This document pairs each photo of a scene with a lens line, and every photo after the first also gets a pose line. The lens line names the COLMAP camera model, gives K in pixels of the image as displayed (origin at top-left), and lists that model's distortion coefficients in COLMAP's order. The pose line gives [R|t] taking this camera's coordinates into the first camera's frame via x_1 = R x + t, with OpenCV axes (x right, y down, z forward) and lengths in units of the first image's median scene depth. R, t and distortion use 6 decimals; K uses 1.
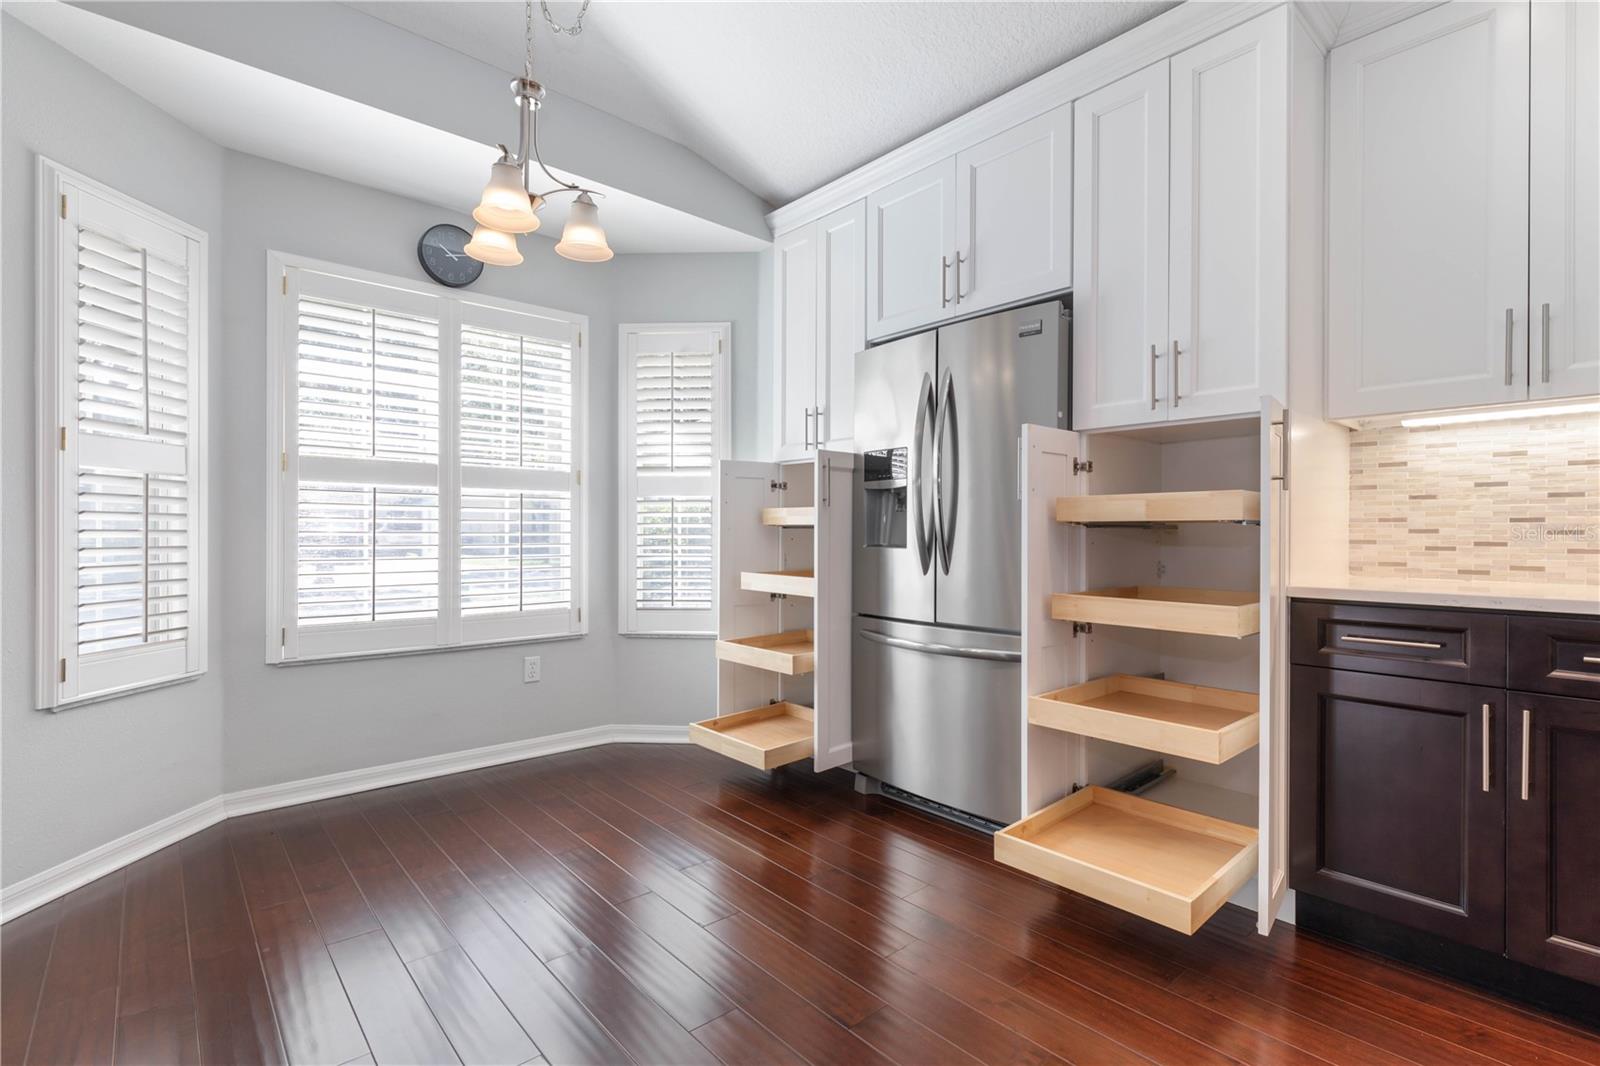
lens RADIAL K [[747.9, 0, 812.7], [0, 747.9, 534.4], [0, 0, 1]] dist [-0.001660, -0.000141]
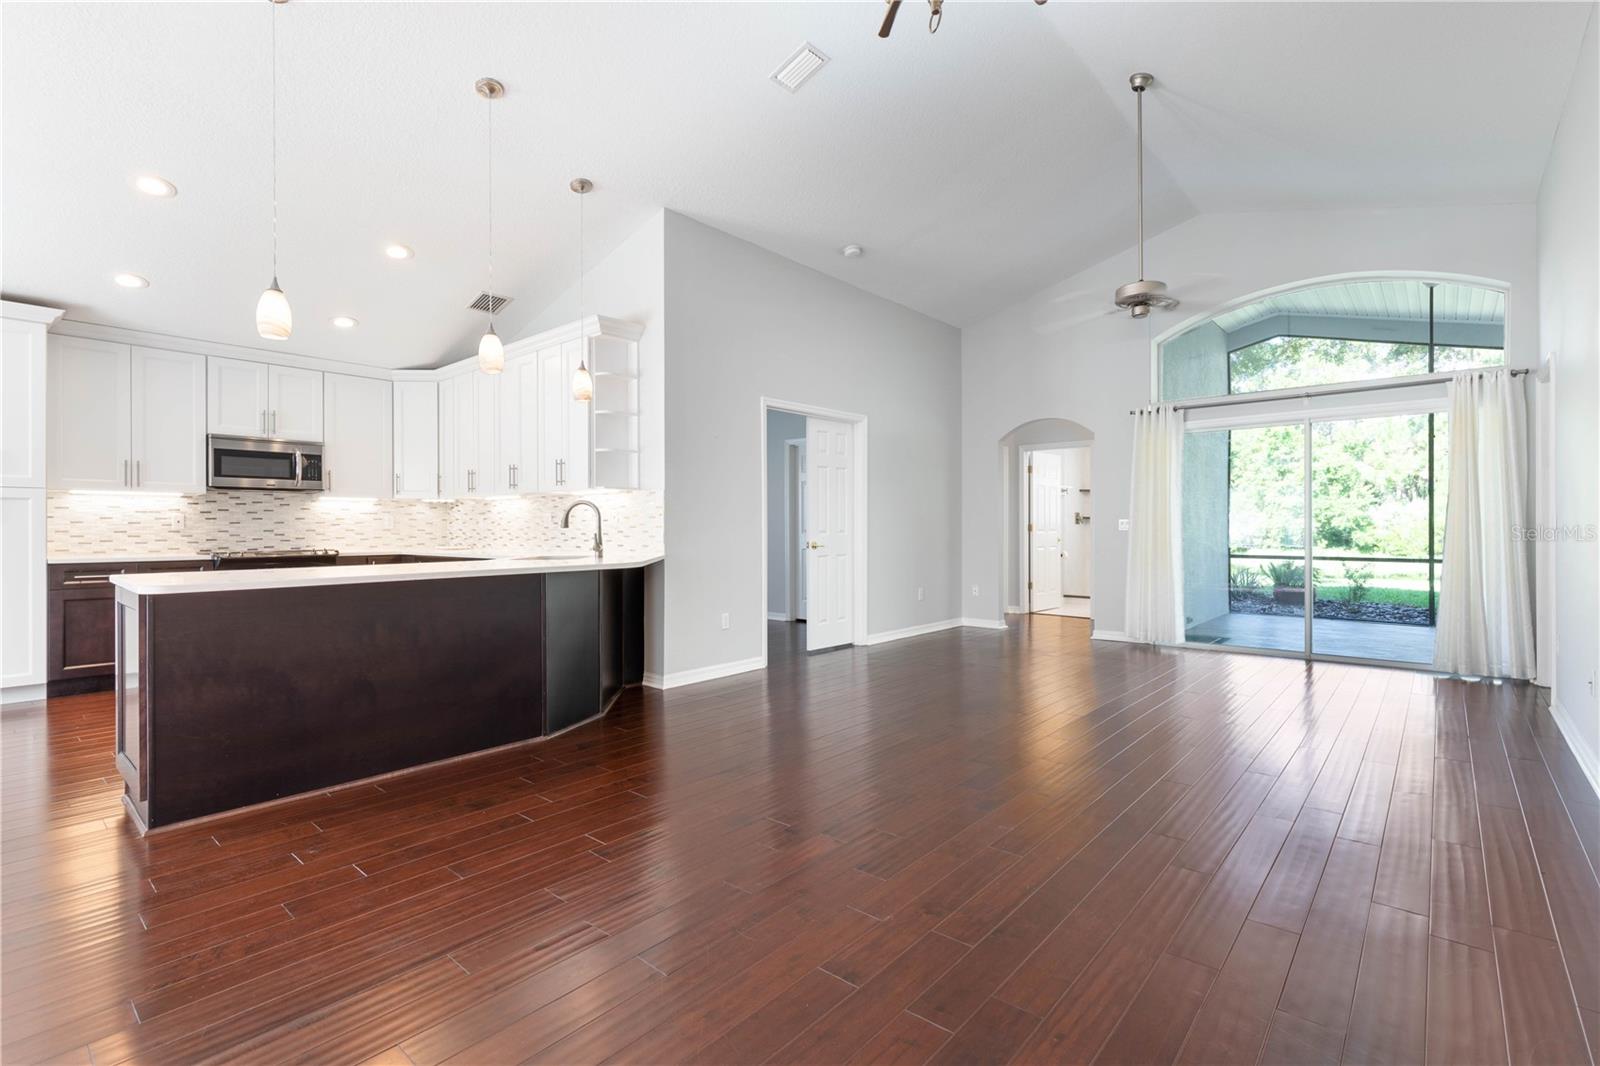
lens RADIAL K [[726.2, 0, 816.3], [0, 726.2, 530.8], [0, 0, 1]] dist [0.004998, 0.000068]
pose [[-0.132373, -0.005592, 0.991184, -1.743900], [0.003759, 0.999974, 0.006143, -0.026218], [-0.991193, 0.004539, -0.132349, -1.003411]]
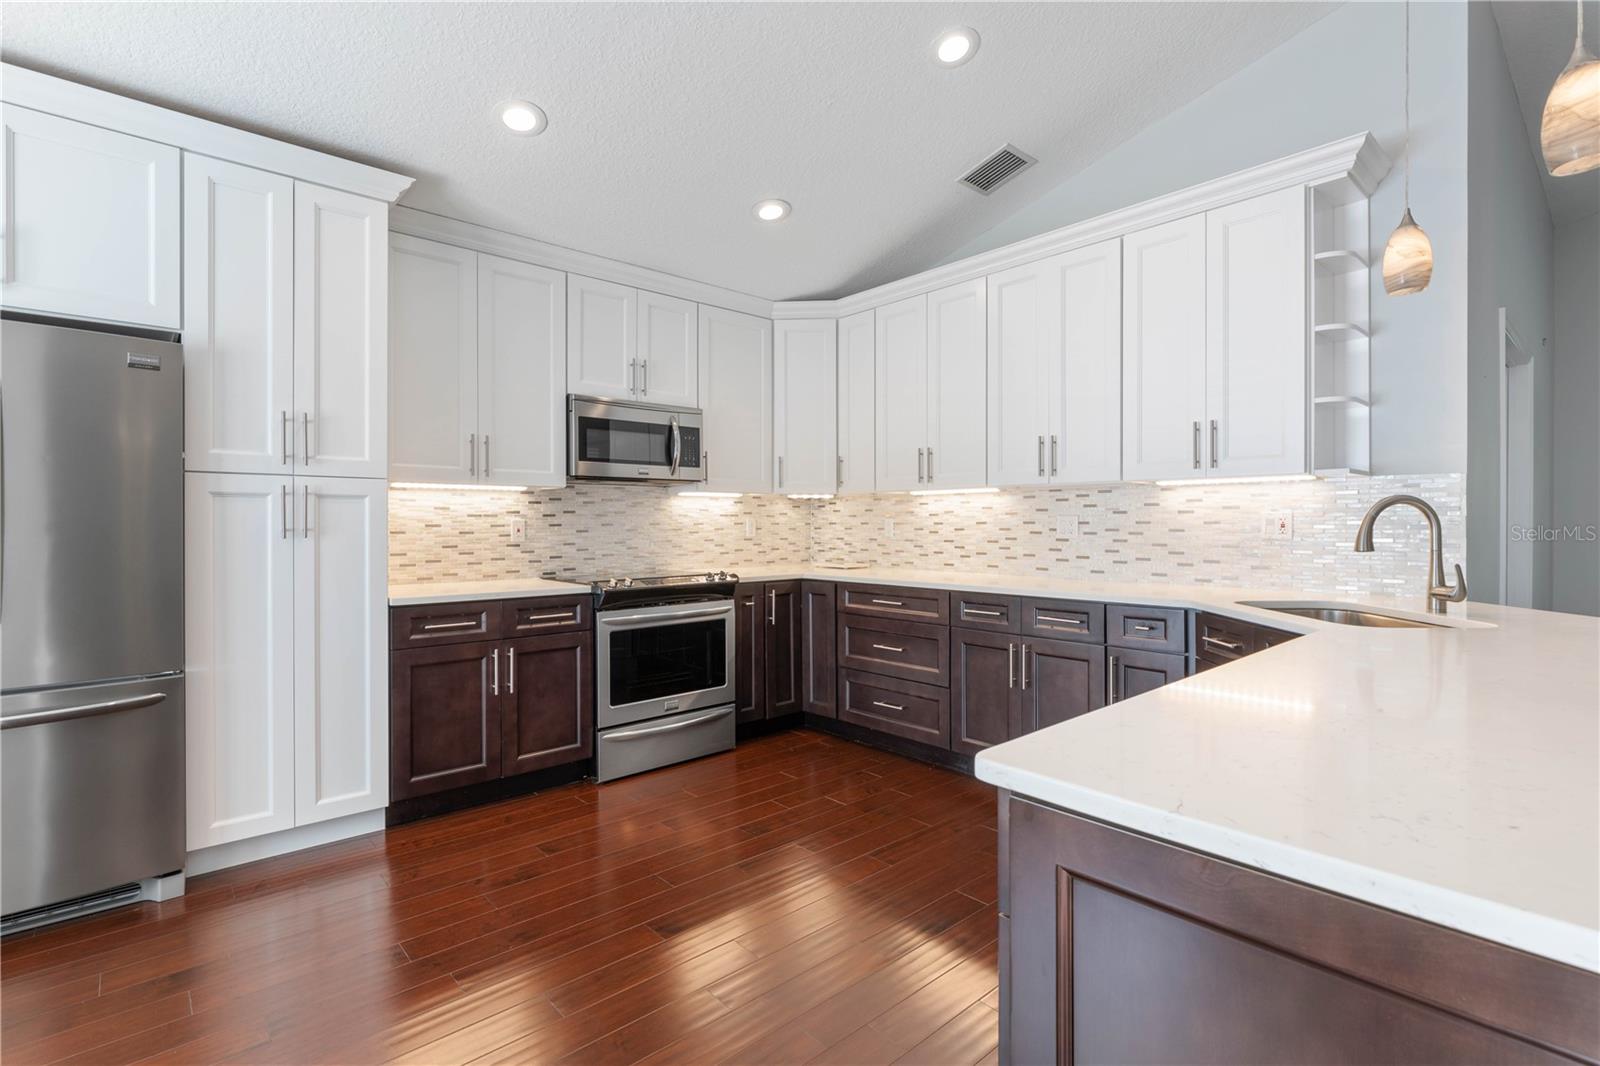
lens RADIAL K [[749.2, 0, 815.1], [0, 749.2, 525.9], [0, 0, 1]] dist [-0.001237, -0.000322]
pose [[-0.008337, -0.006219, 0.999946, -0.702914], [0.003137, 0.999976, 0.006245, -0.067094], [-0.999960, 0.003189, -0.008317, 0.140137]]
